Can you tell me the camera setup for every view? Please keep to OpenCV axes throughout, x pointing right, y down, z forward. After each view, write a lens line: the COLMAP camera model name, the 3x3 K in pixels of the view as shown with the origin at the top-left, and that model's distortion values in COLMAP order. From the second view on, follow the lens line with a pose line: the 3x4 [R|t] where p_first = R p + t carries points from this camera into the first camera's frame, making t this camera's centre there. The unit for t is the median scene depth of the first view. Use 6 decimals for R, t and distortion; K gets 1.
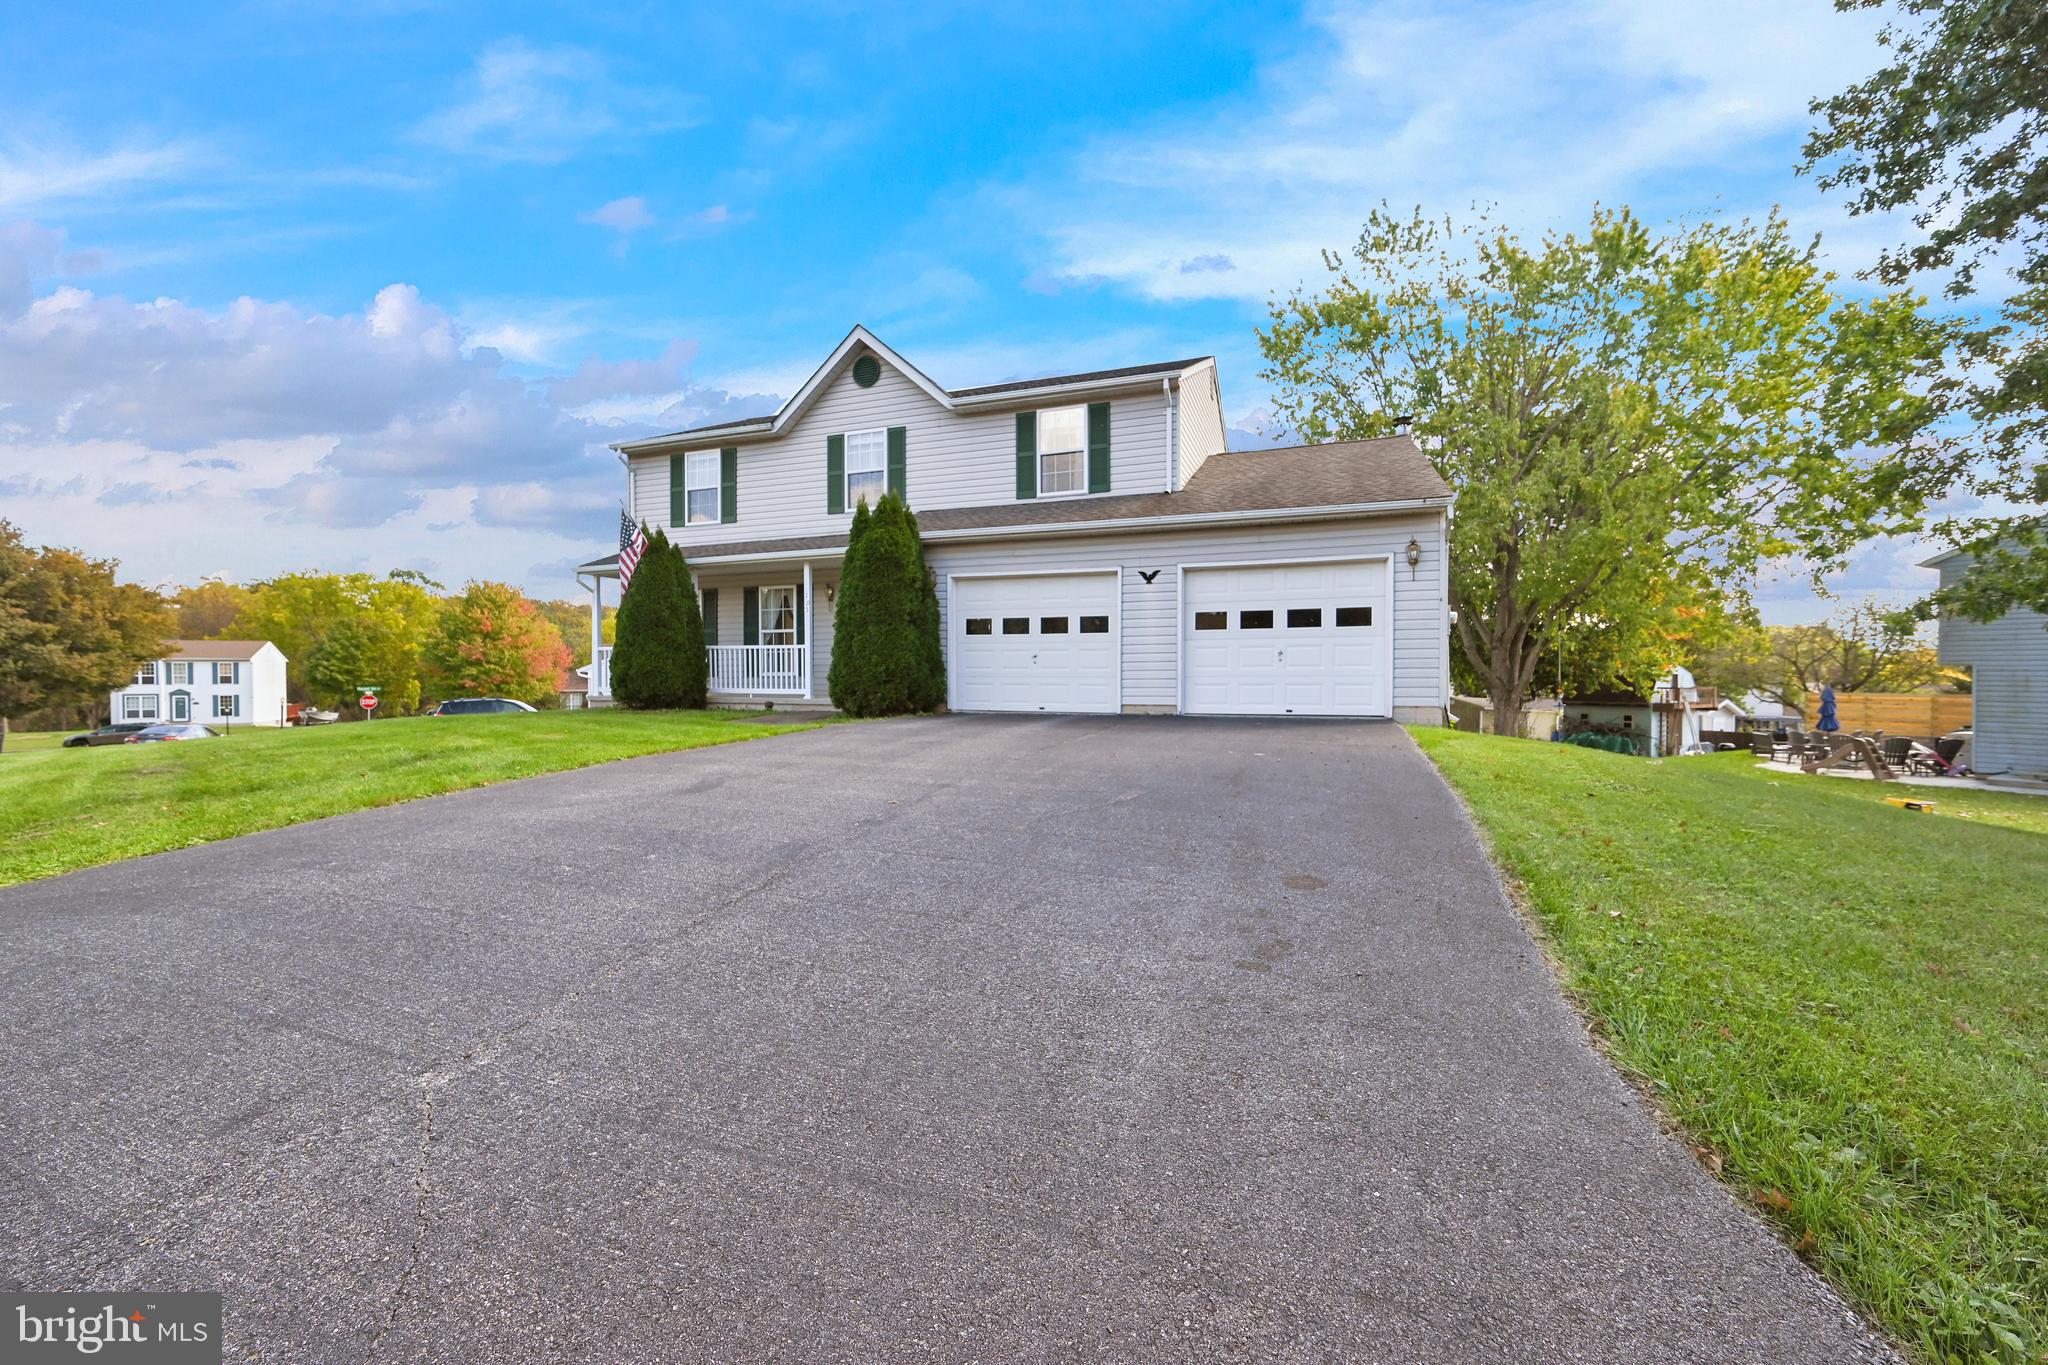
lens RADIAL K [[827.5, 0, 1019.7], [0, 827.5, 683.9], [0, 0, 1]] dist [-0.002412, 0.000349]
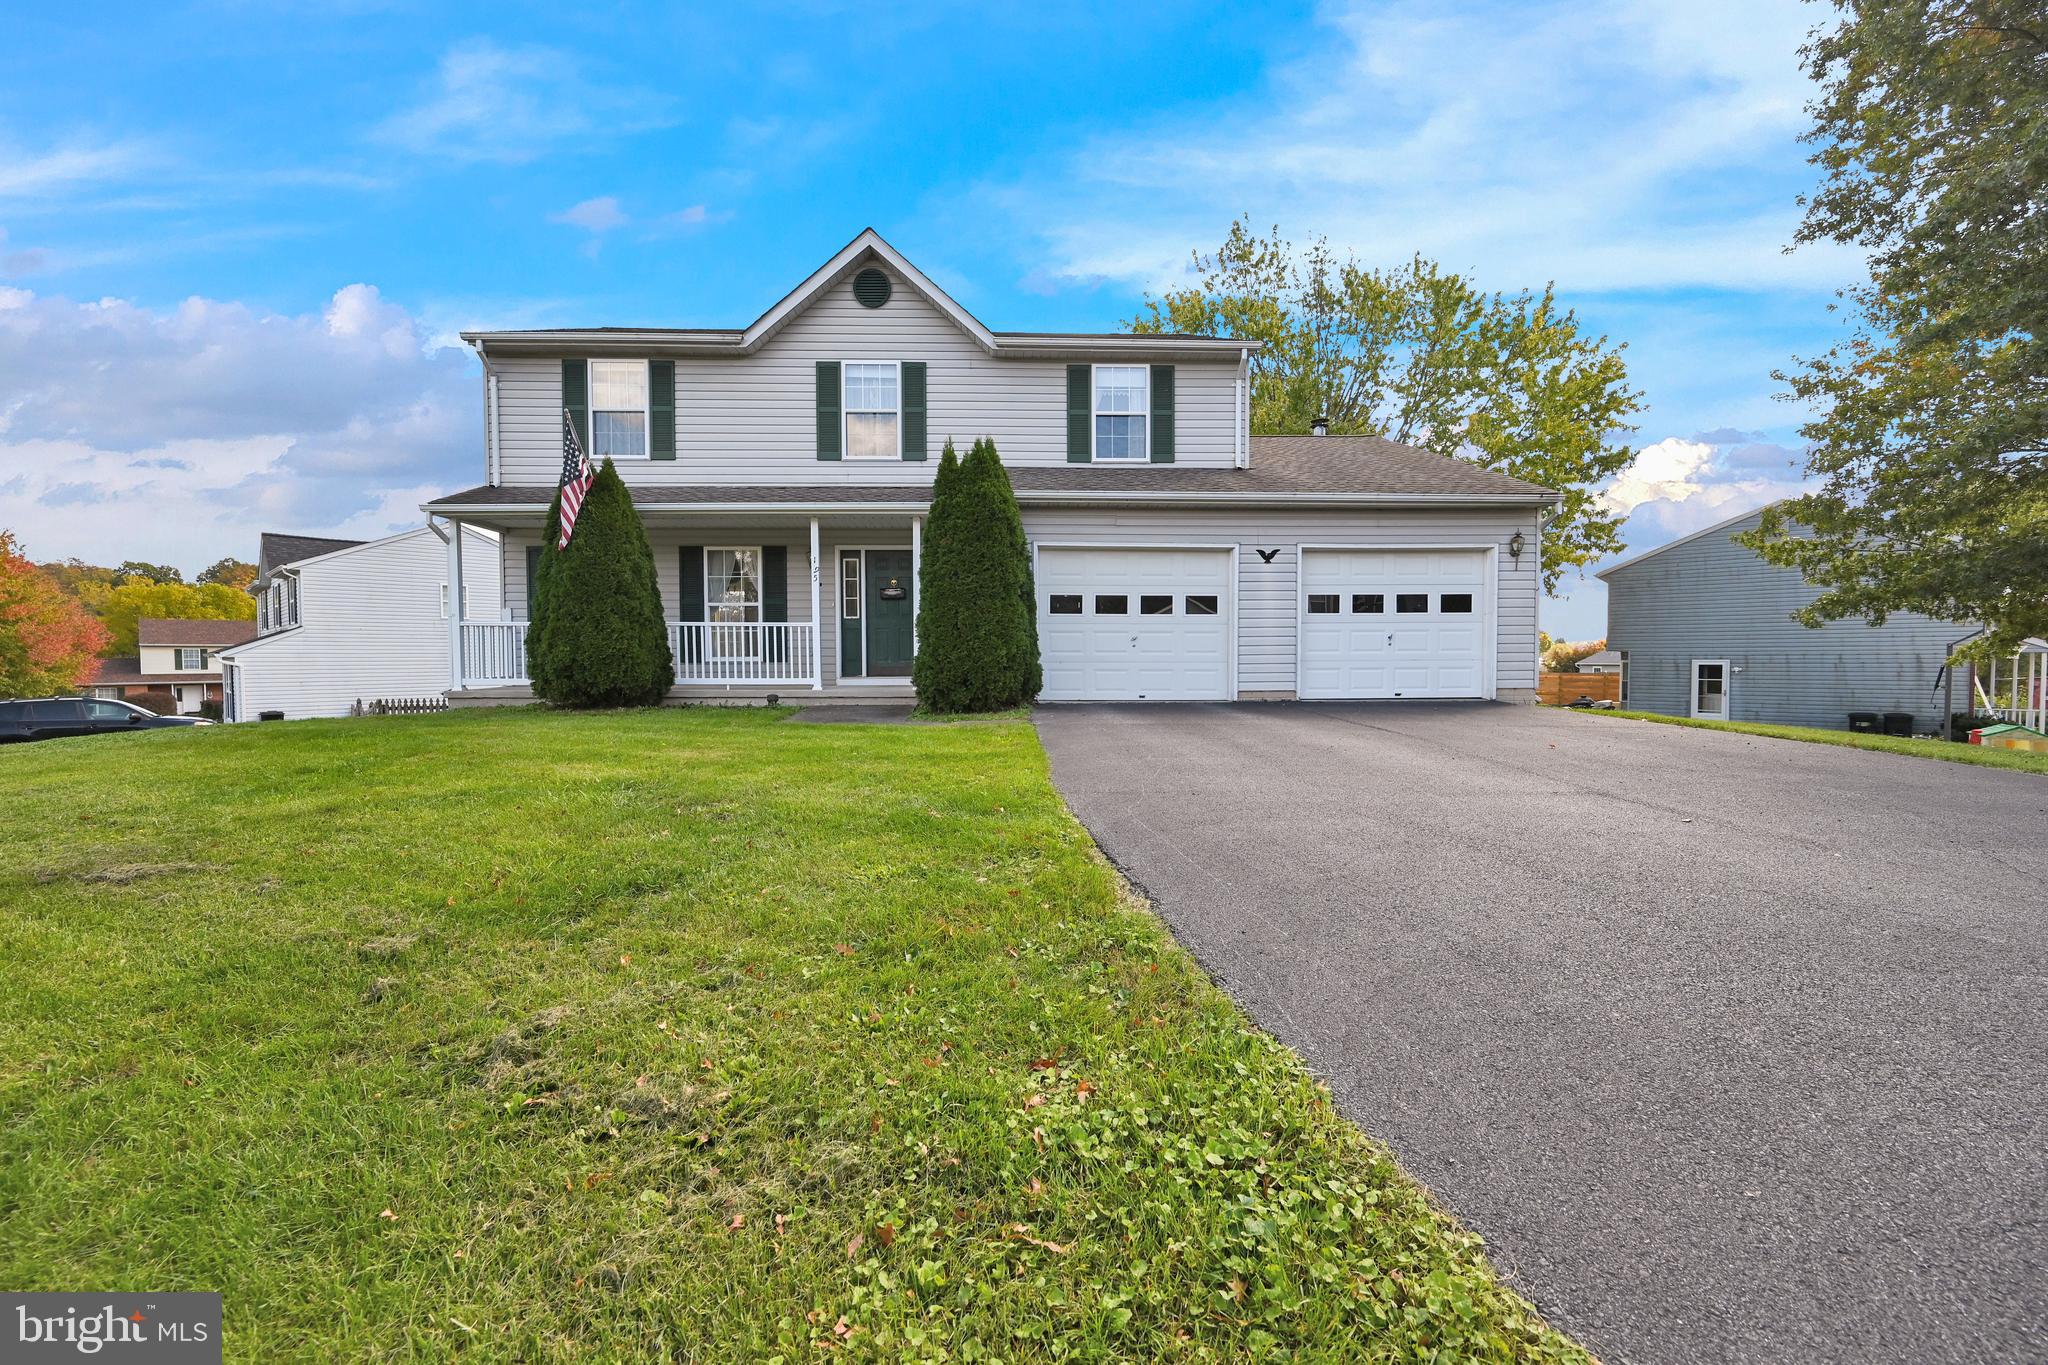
lens RADIAL K [[827.5, 0, 1031.7], [0, 827.5, 685.2], [0, 0, 1]] dist [-0.002412, 0.000349]
pose [[0.921305, -0.014007, 0.388589, -0.392395], [0.006345, 0.999759, 0.020994, -0.002333], [-0.388789, -0.016876, 0.921172, 0.194186]]
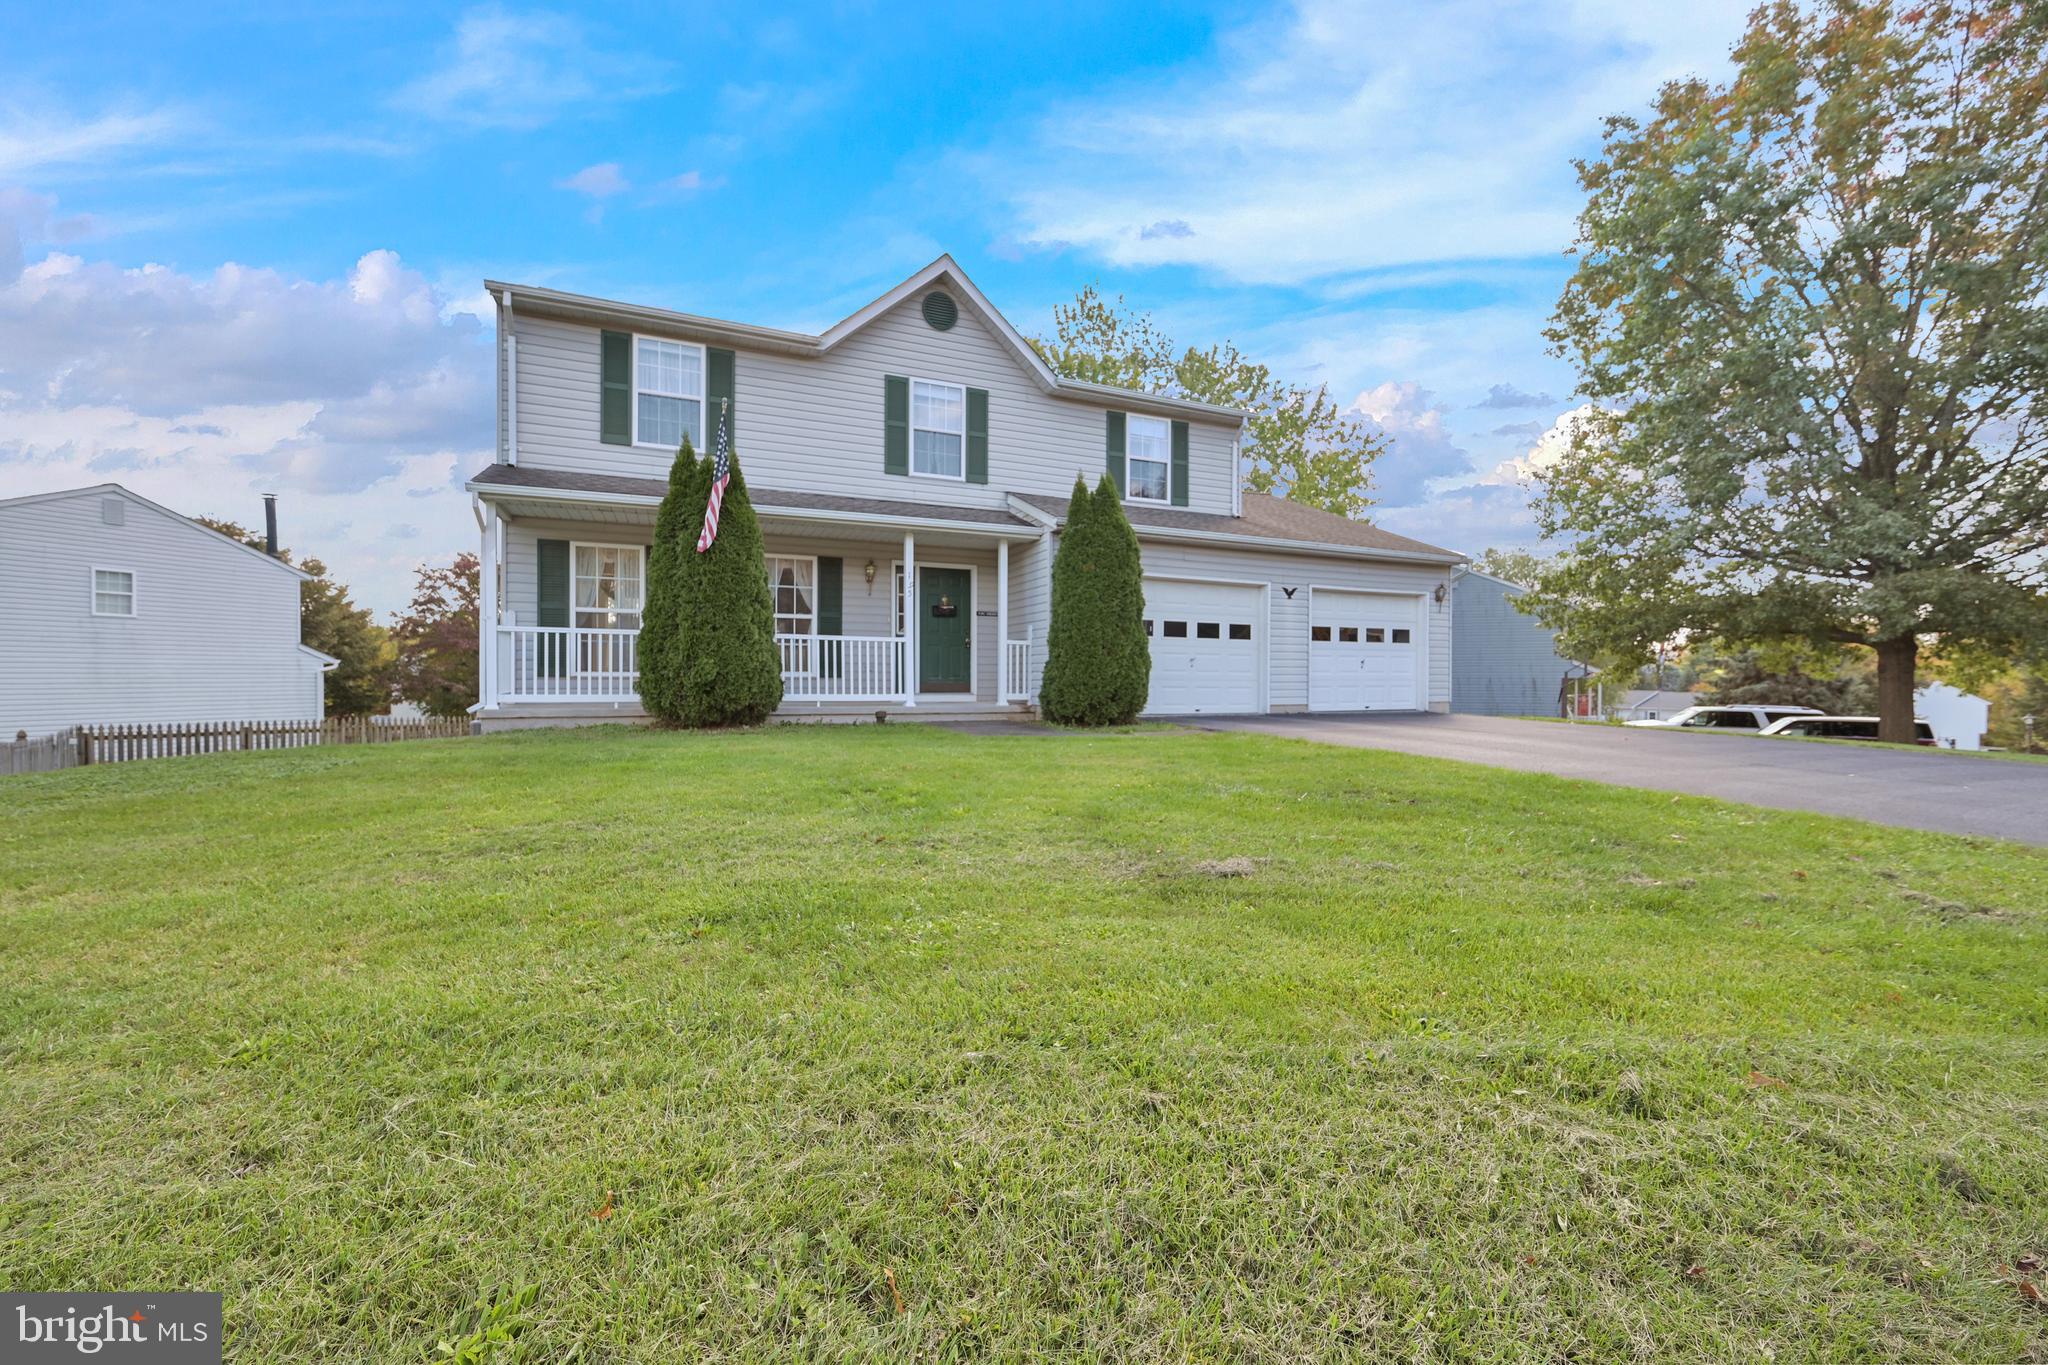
lens RADIAL K [[827.5, 0, 1045.1], [0, 827.5, 680.0], [0, 0, 1]] dist [-0.002412, 0.000349]
pose [[0.701771, 0.002254, 0.712399, -0.759862], [0.001671, 0.999987, -0.004809, -0.003418], [-0.712401, 0.004565, 0.701758, 0.370791]]
